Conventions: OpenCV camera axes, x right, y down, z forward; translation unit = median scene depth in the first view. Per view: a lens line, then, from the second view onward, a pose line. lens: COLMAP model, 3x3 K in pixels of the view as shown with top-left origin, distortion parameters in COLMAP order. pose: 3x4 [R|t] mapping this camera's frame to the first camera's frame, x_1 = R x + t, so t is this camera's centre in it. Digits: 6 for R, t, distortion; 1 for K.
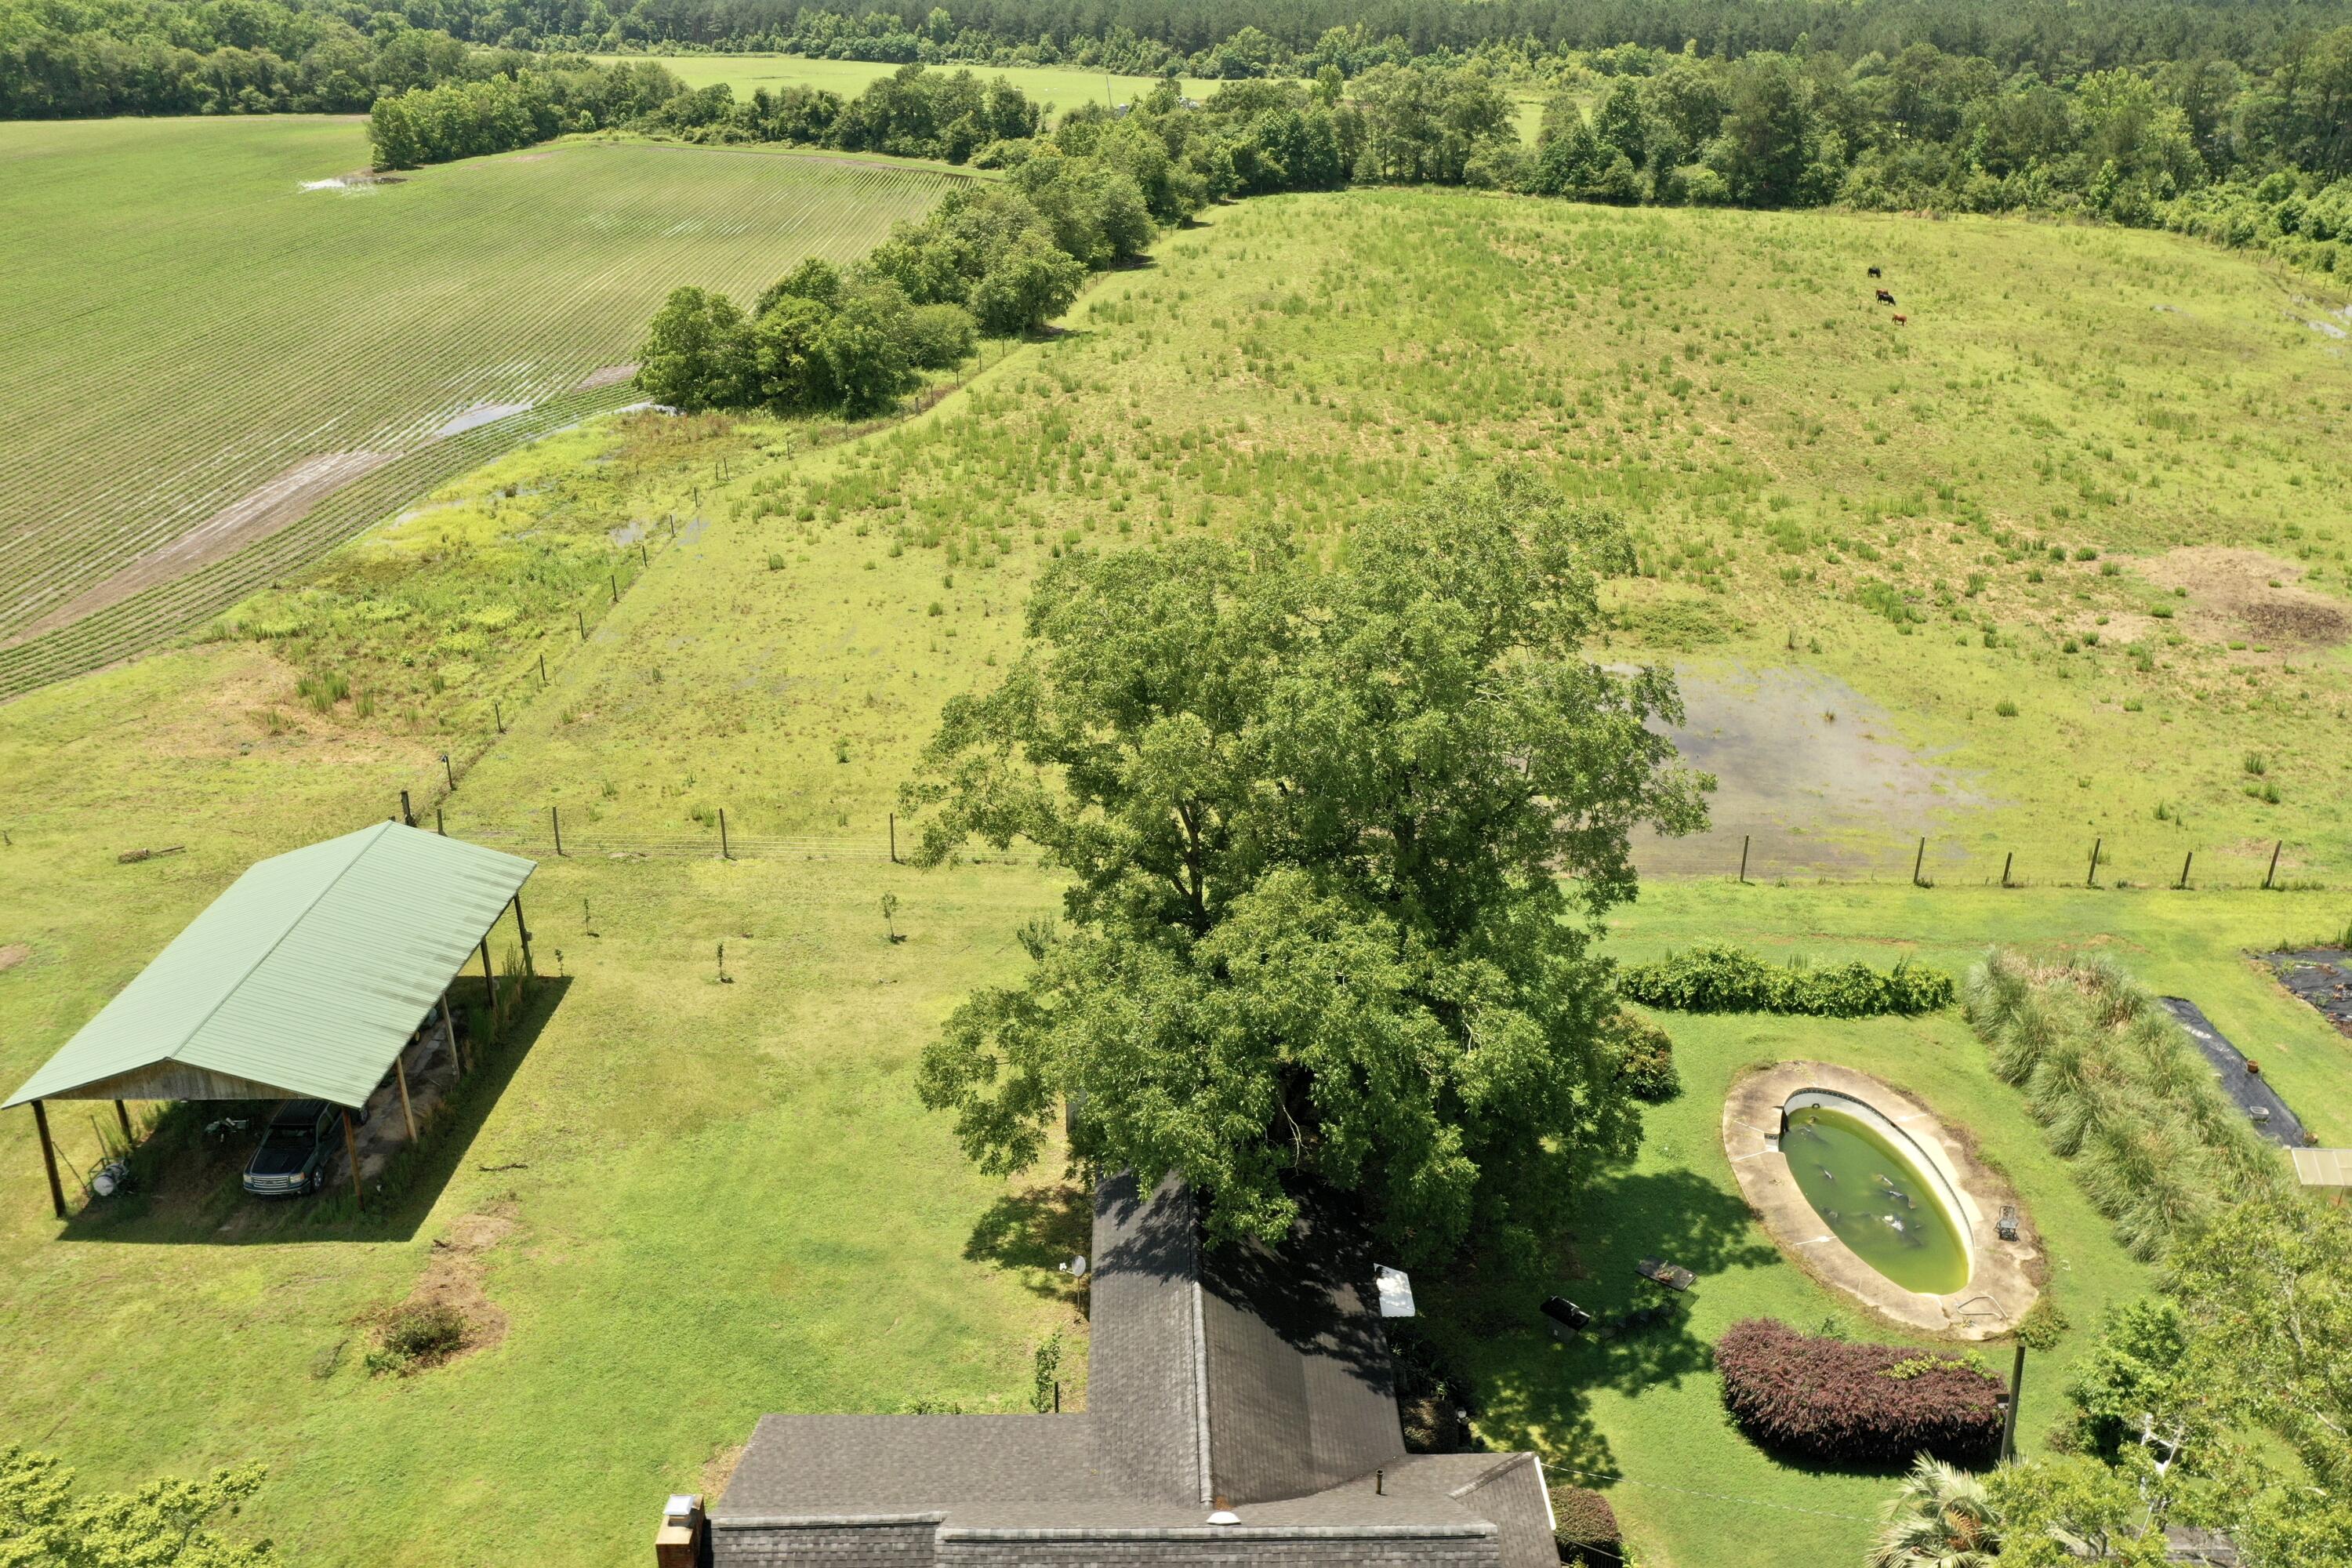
lens RADIAL K [[1816.9, 0, 1176.0], [0, 1816.9, 784.0], [0, 0, 1]] dist [0.012942, 0.000268]
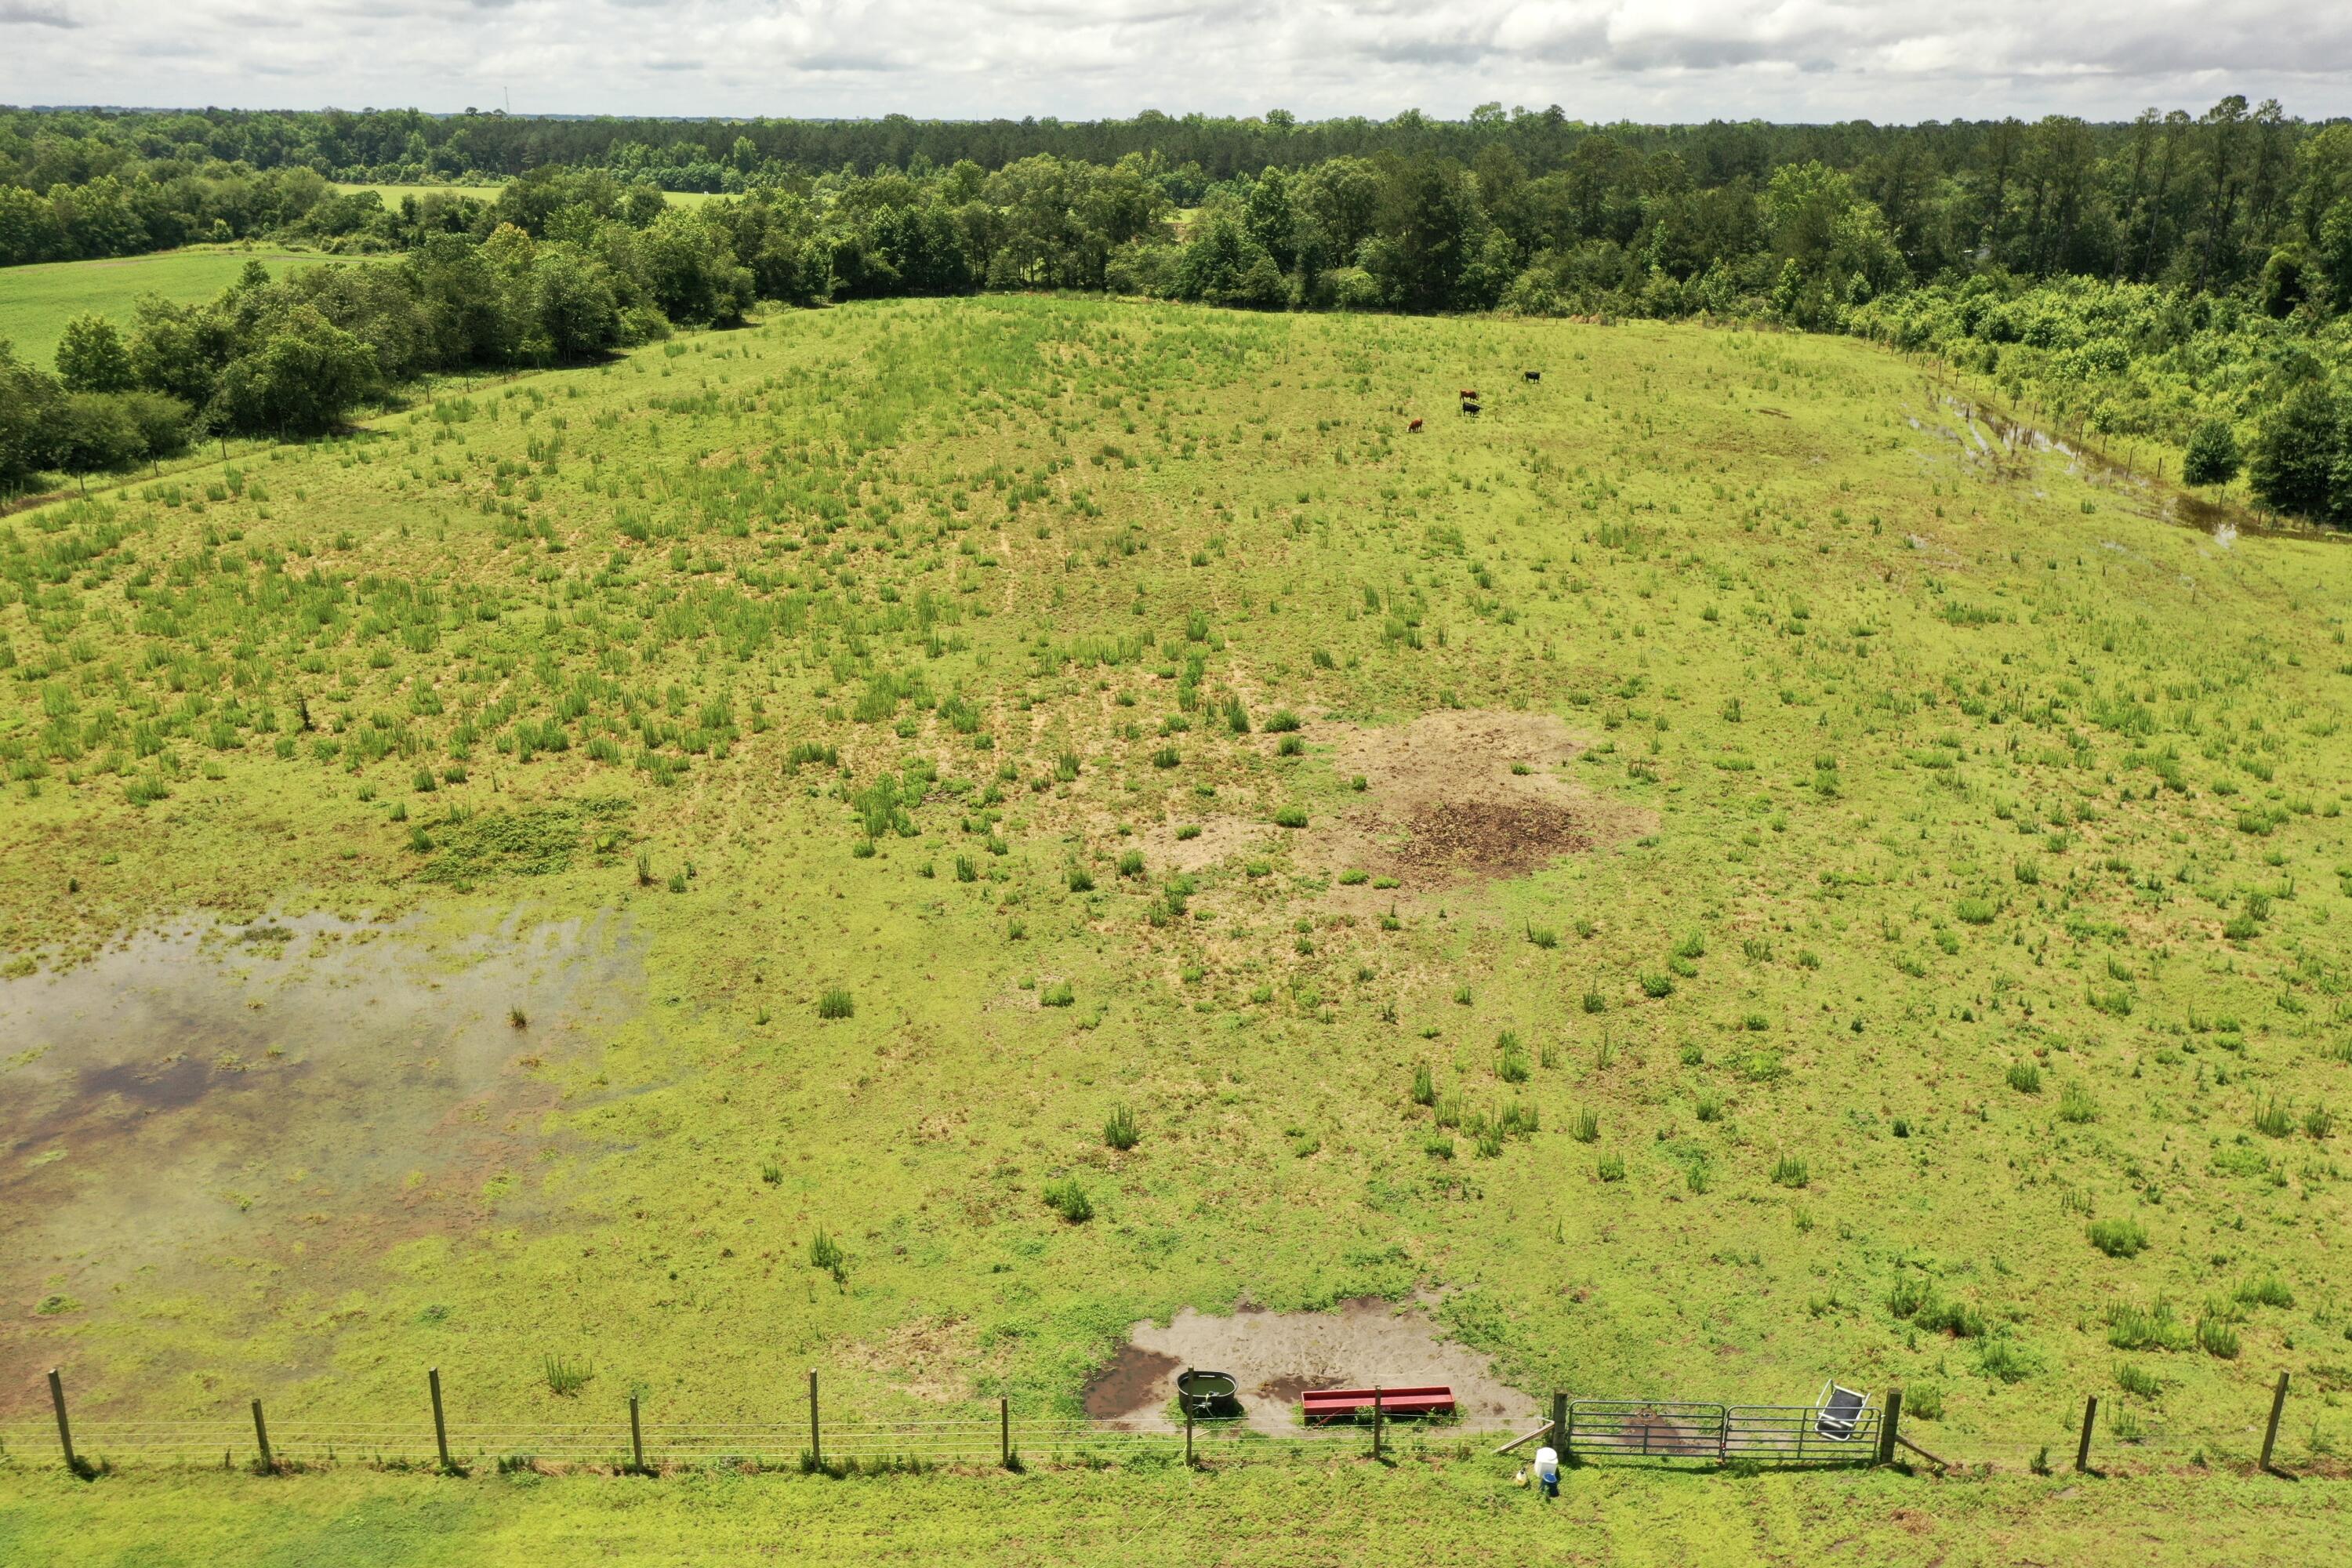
lens RADIAL K [[1816.9, 0, 1176.0], [0, 1816.9, 784.0], [0, 0, 1]] dist [0.012942, 0.000268]
pose [[0.999741, -0.003825, 0.022417, 0.179212], [0.005523, 0.997080, -0.076164, -0.021480], [-0.022060, 0.076268, 0.996843, 0.137694]]
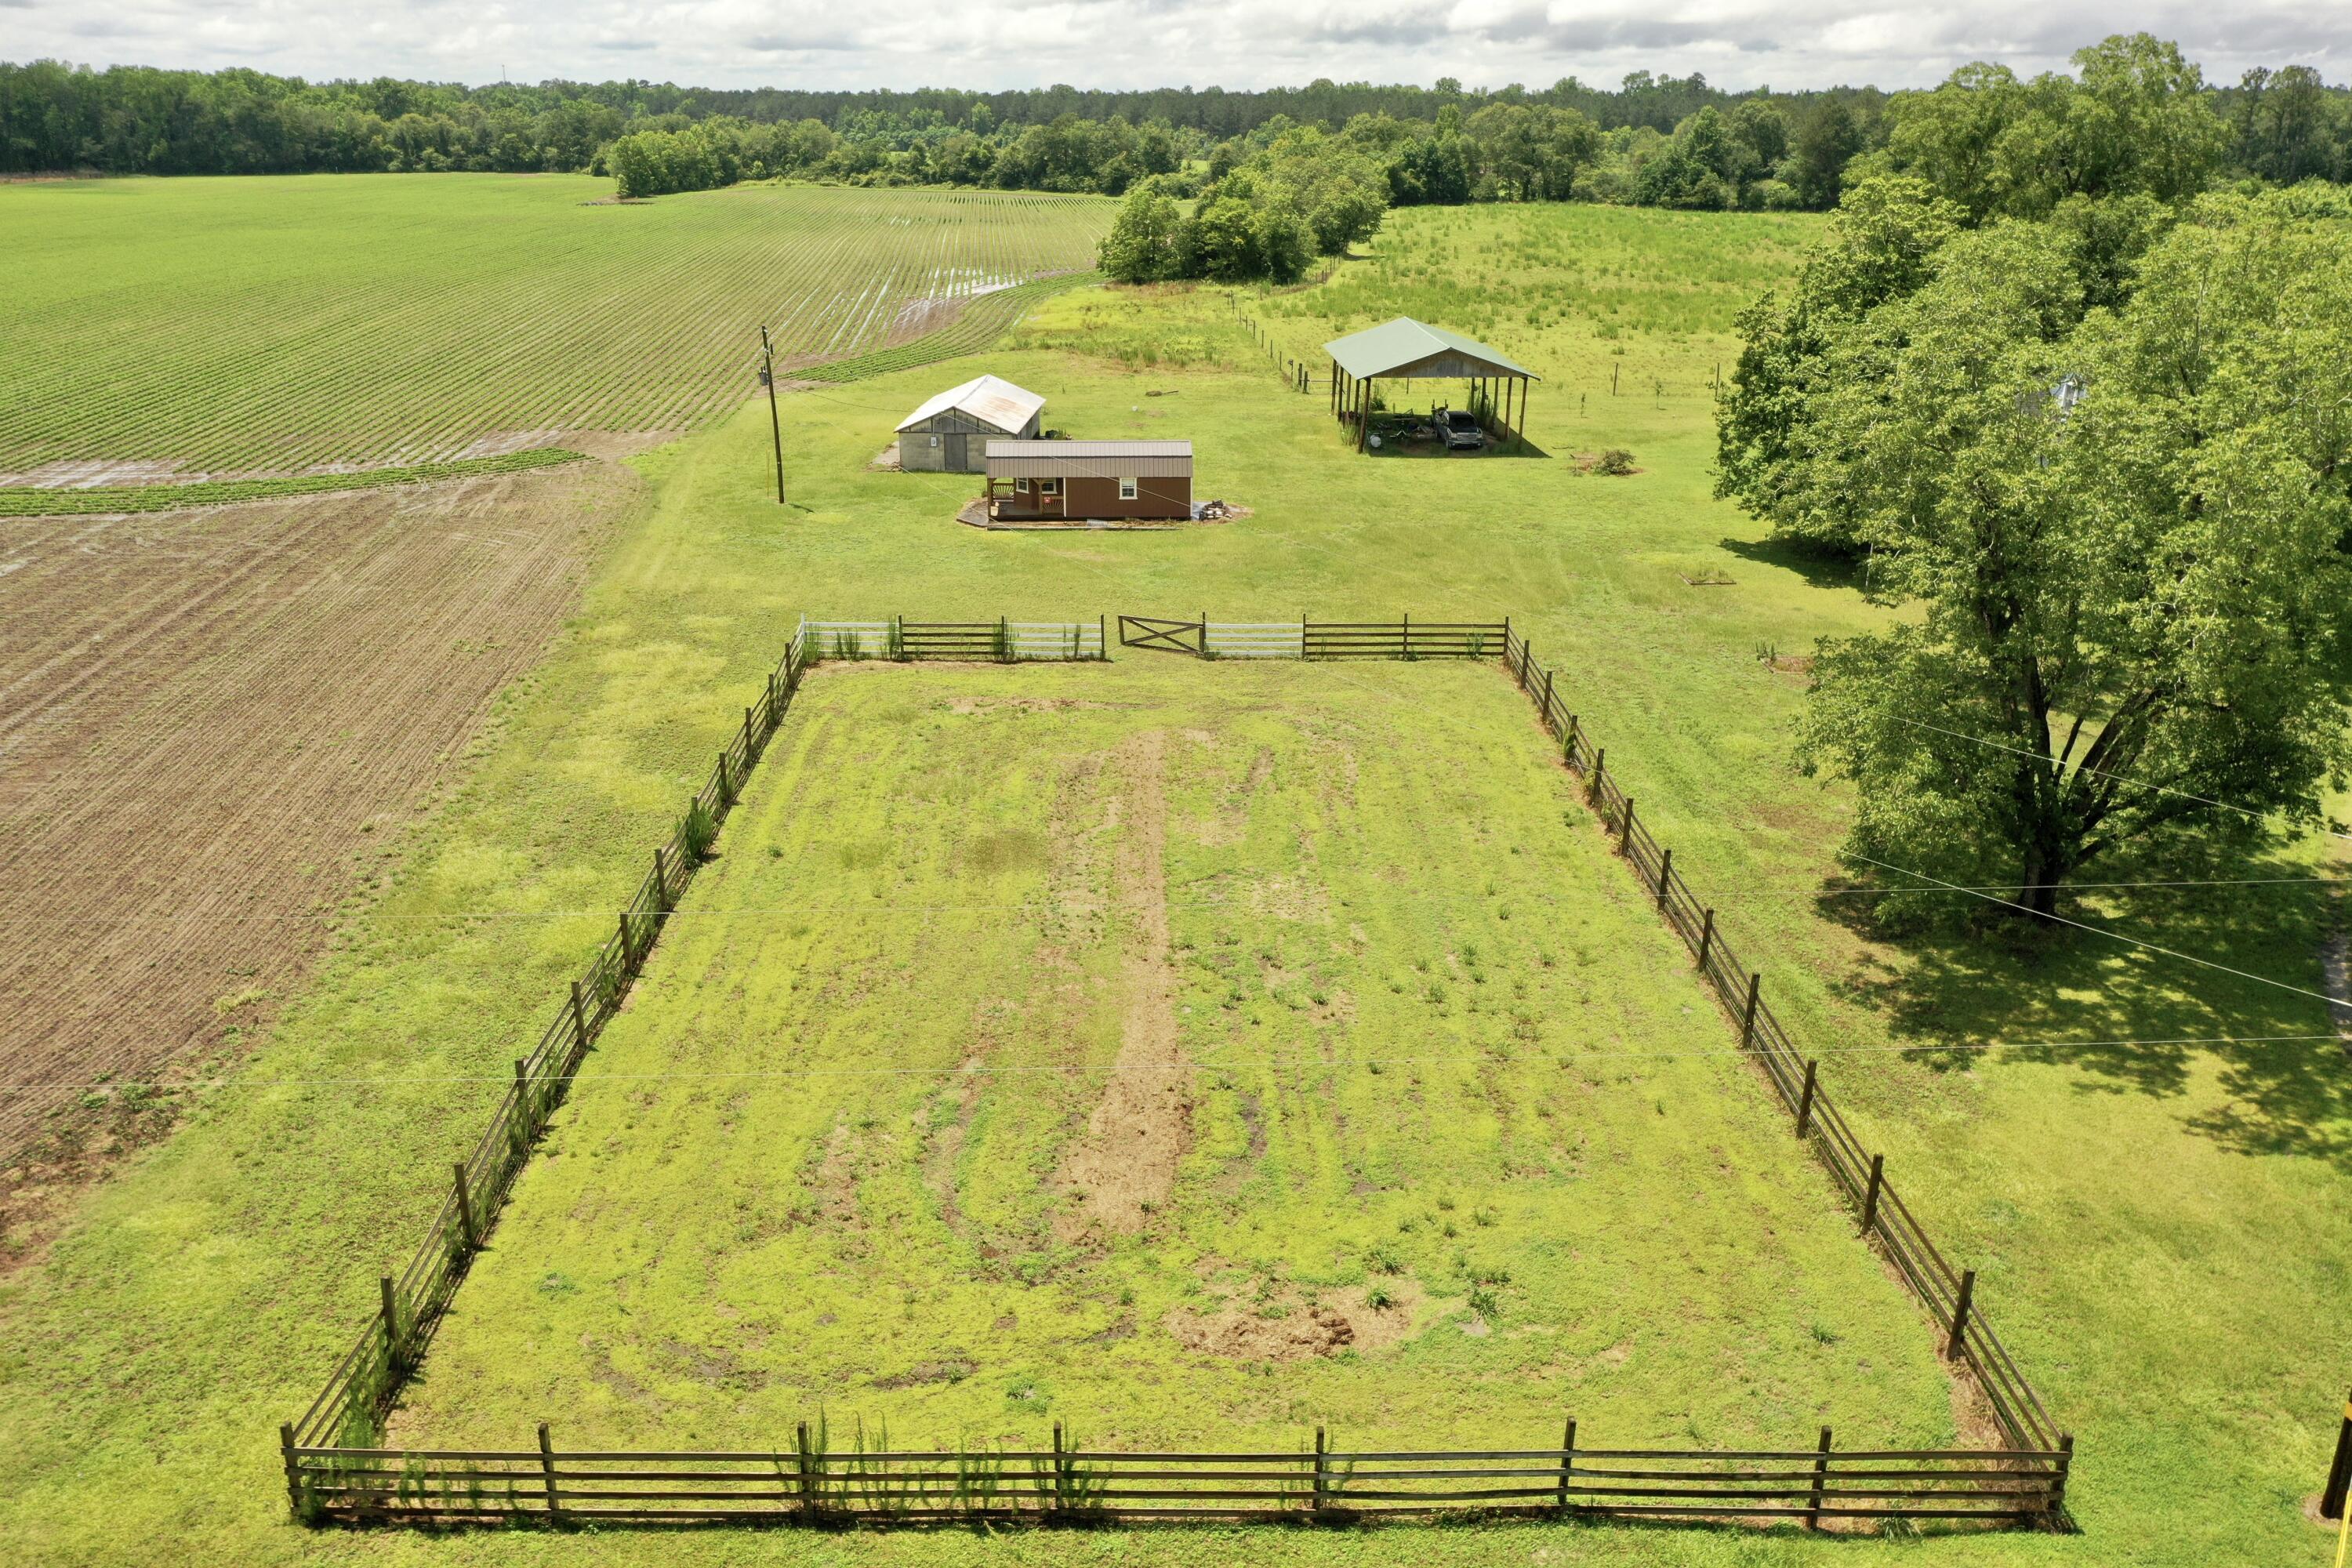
lens RADIAL K [[1835.2, 0, 1169.5], [0, 1835.2, 774.2], [0, 0, 1]] dist [0.010681, 0.003004]
pose [[0.998899, -0.014154, 0.044728, -0.169961], [0.017437, 0.997114, -0.073884, 0.134080], [-0.043553, 0.074583, 0.996263, -0.162842]]
